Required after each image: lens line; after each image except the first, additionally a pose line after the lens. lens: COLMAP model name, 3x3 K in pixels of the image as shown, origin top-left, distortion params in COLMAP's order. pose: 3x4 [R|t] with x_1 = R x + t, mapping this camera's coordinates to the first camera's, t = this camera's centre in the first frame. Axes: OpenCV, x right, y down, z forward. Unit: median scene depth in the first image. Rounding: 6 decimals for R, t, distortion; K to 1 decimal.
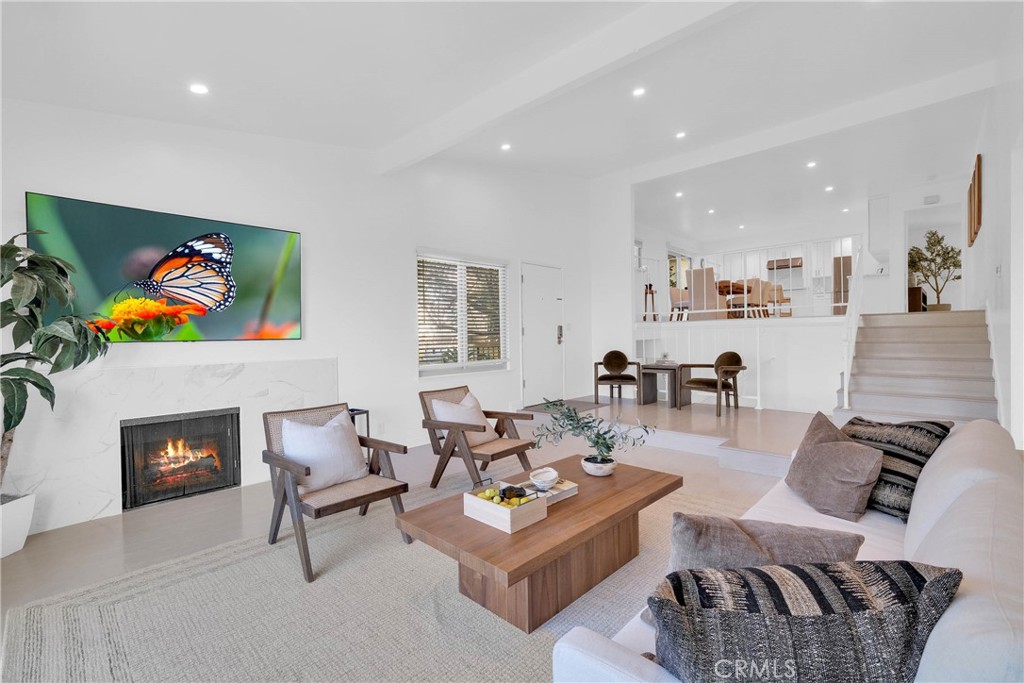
lens RADIAL K [[446.0, 0, 510.6], [0, 446.0, 342.3], [0, 0, 1]] dist [-0.003093, -0.000980]
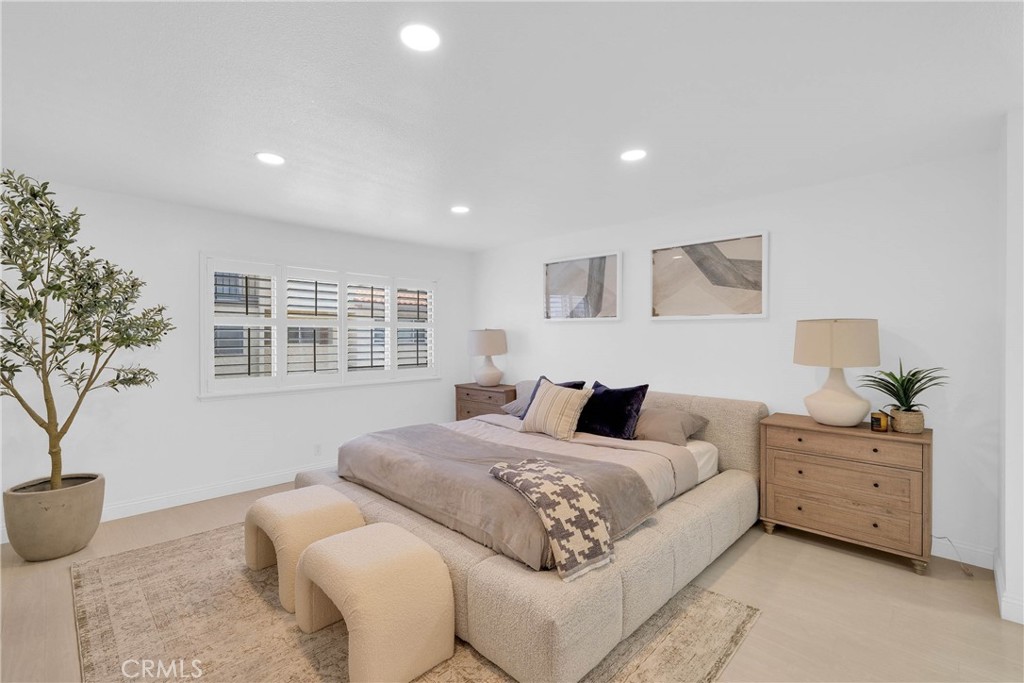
lens RADIAL K [[446.0, 0, 511.7], [0, 446.0, 337.1], [0, 0, 1]] dist [-0.003093, -0.000980]
pose [[-0.006030, 0.005964, 0.999964, 0.721370], [0.014222, 0.999882, -0.005878, -0.165003], [-0.999881, 0.014186, -0.006114, 0.755059]]
